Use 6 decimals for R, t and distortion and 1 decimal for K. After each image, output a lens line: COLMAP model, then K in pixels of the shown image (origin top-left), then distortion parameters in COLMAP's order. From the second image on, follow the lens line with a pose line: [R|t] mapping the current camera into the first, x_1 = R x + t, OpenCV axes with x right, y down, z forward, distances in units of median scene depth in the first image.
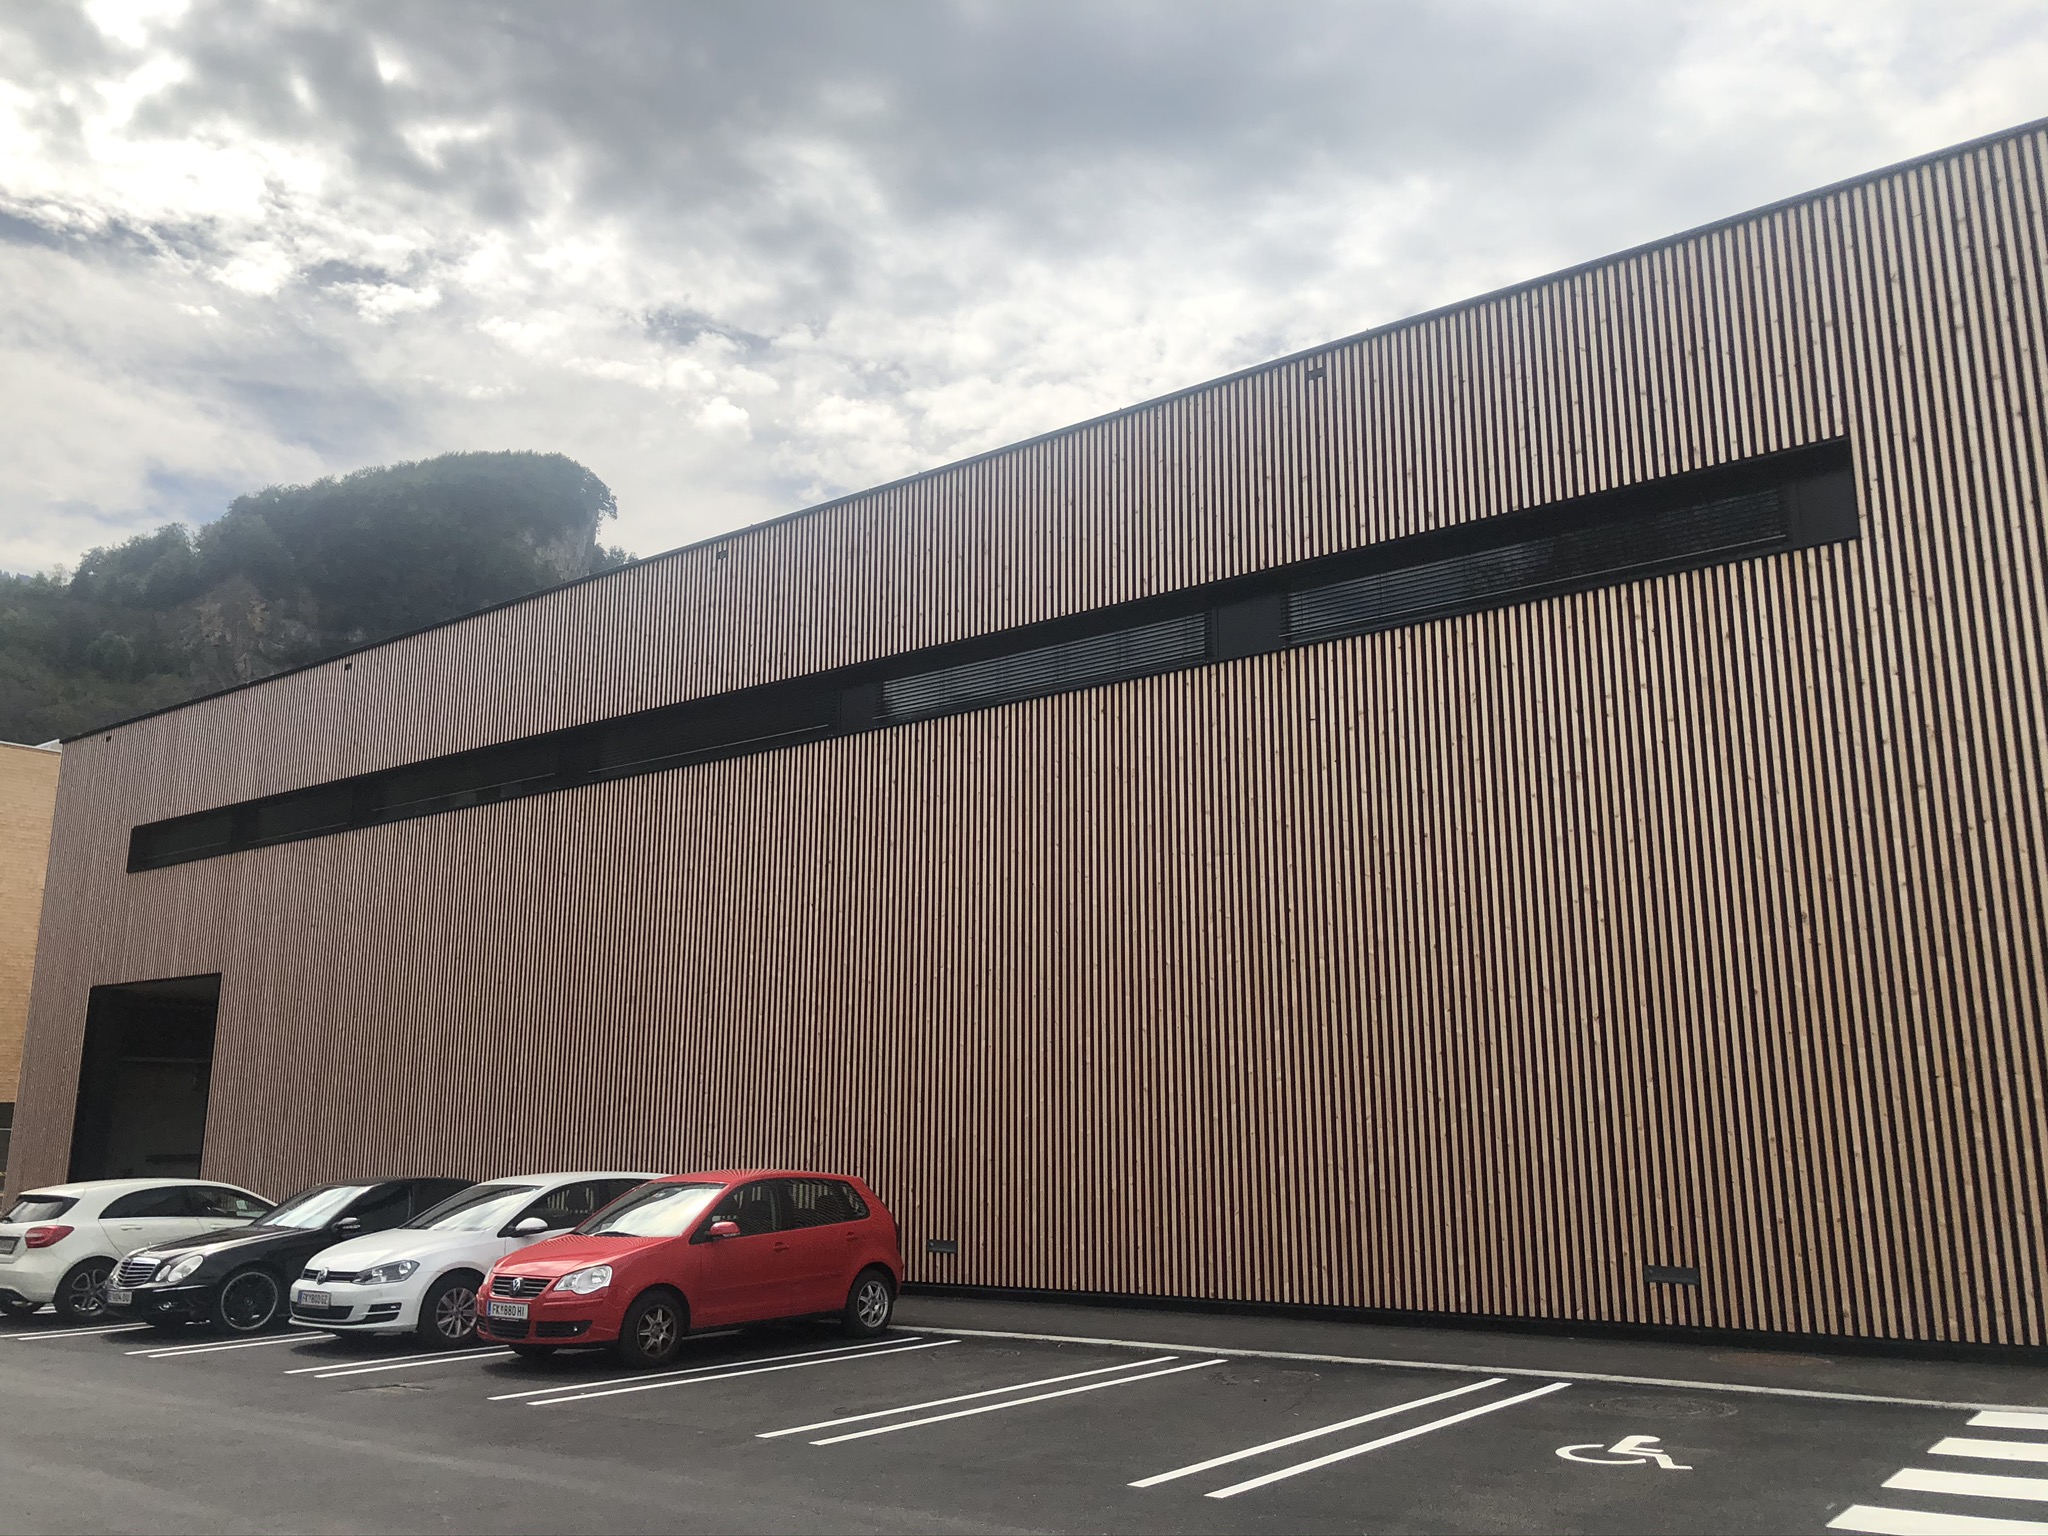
lens RADIAL K [[1693.4, 0, 1022.8], [0, 1693.4, 759.9], [0, 0, 1]] dist [0.054693, -0.054664]
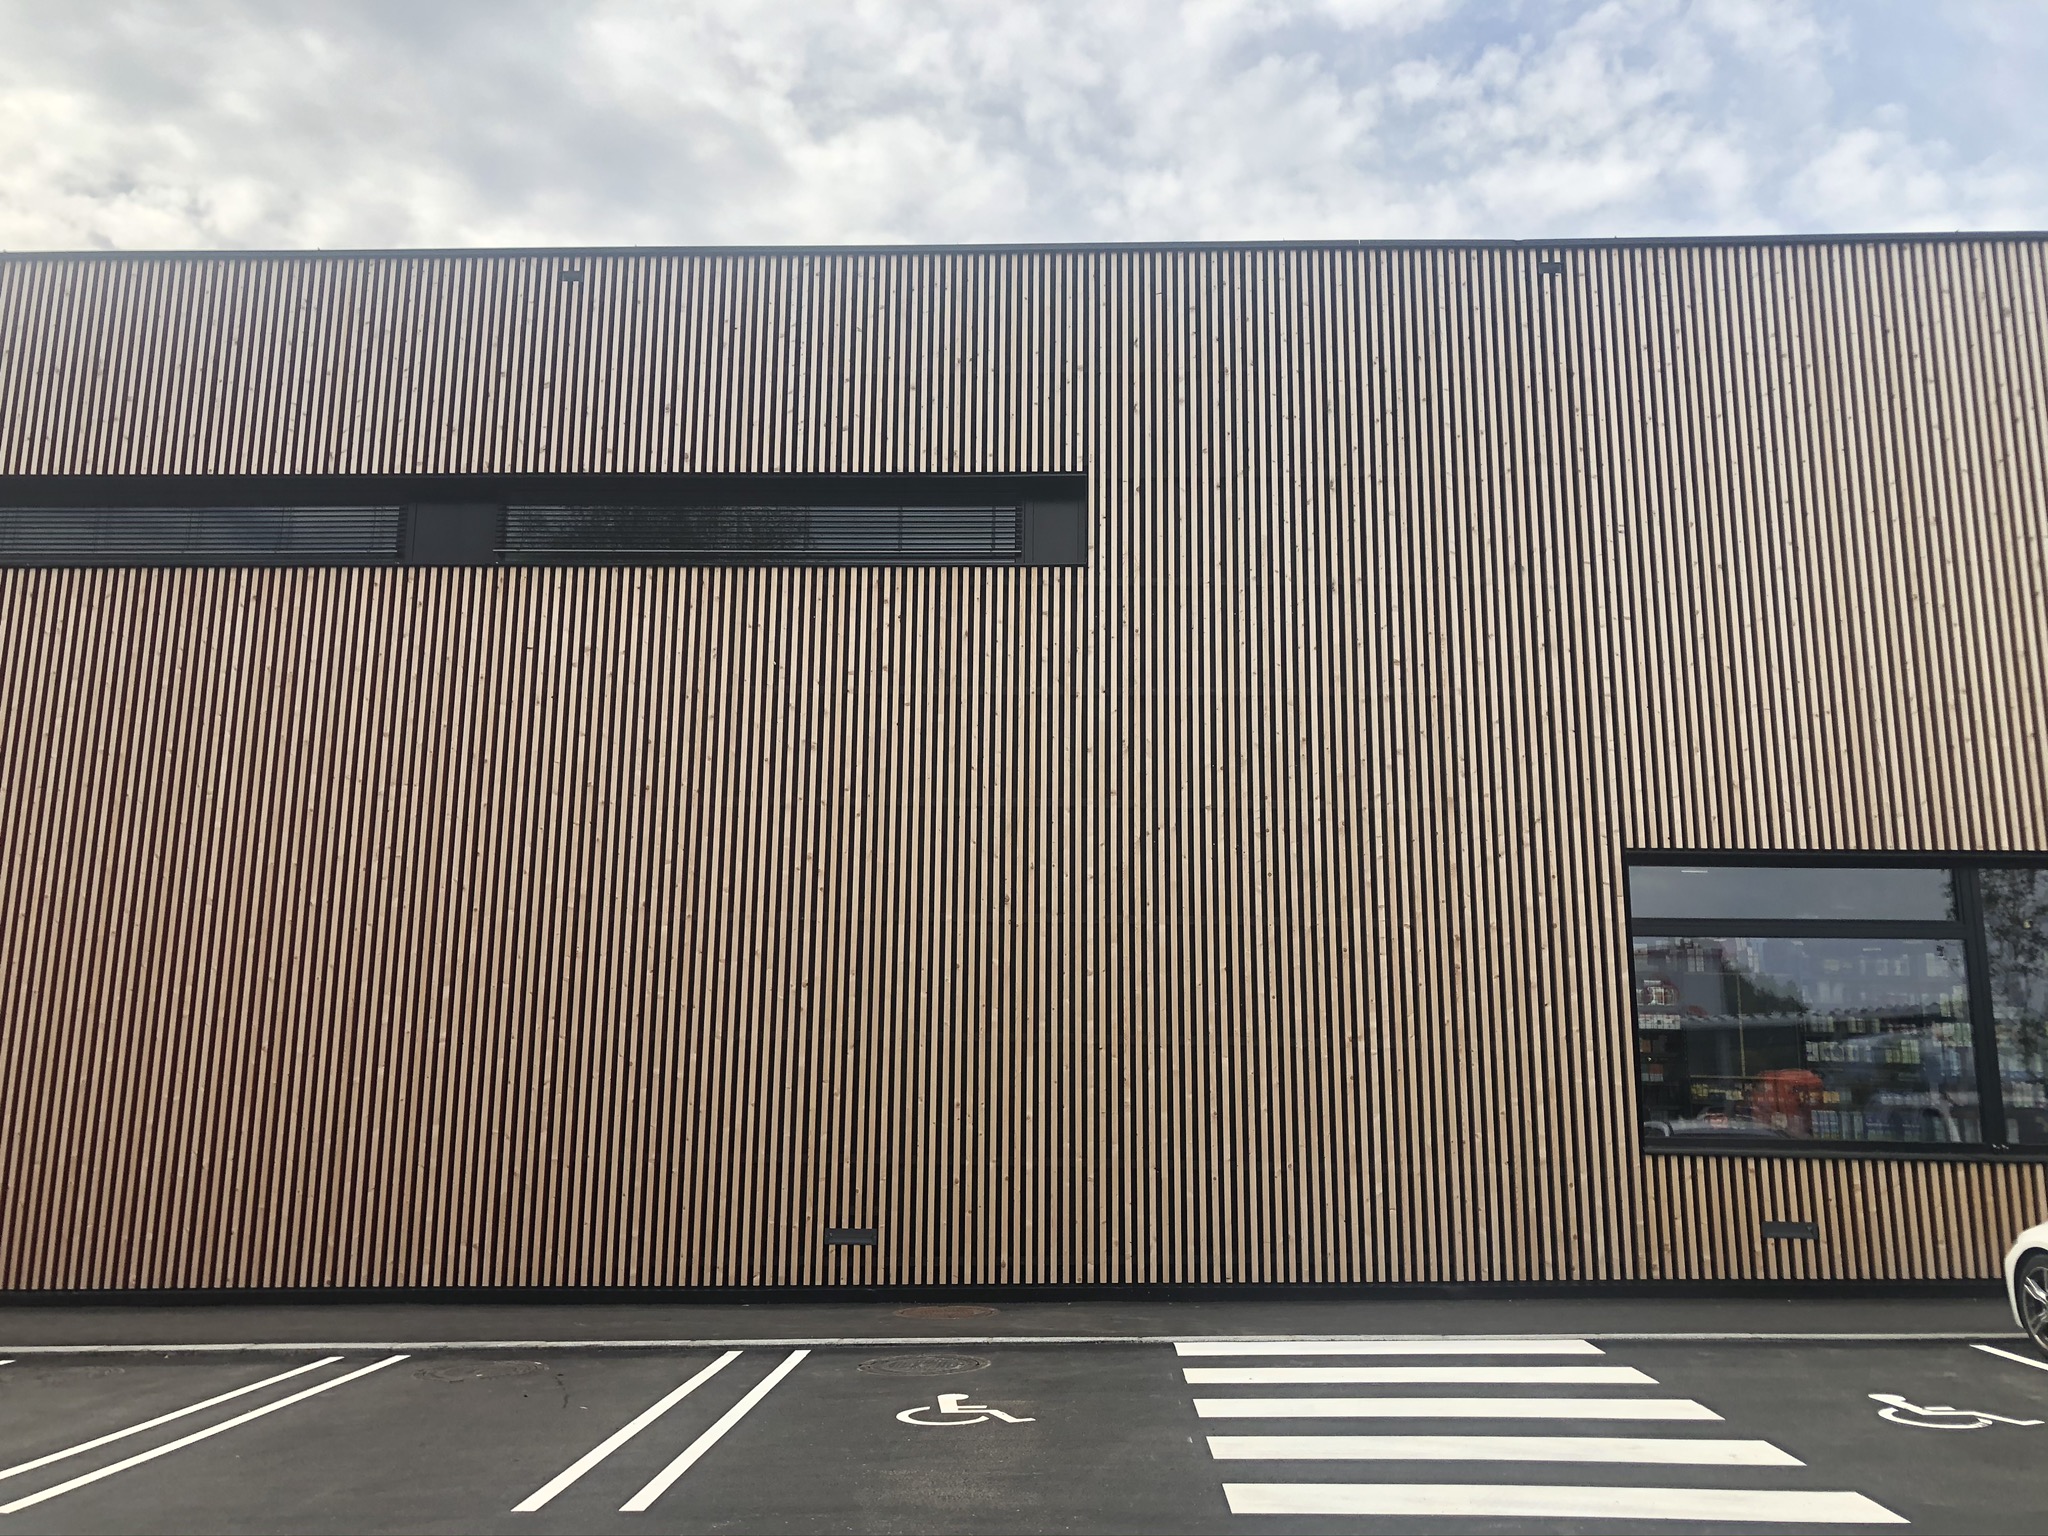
lens RADIAL K [[1693.4, 0, 1030.5], [0, 1693.4, 760.6], [0, 0, 1]] dist [0.054693, -0.054664]
pose [[0.806022, 0.122848, 0.578997, -0.150562], [-0.132810, 0.990818, -0.025341, 0.026357], [-0.576793, -0.056471, 0.814936, 0.107297]]
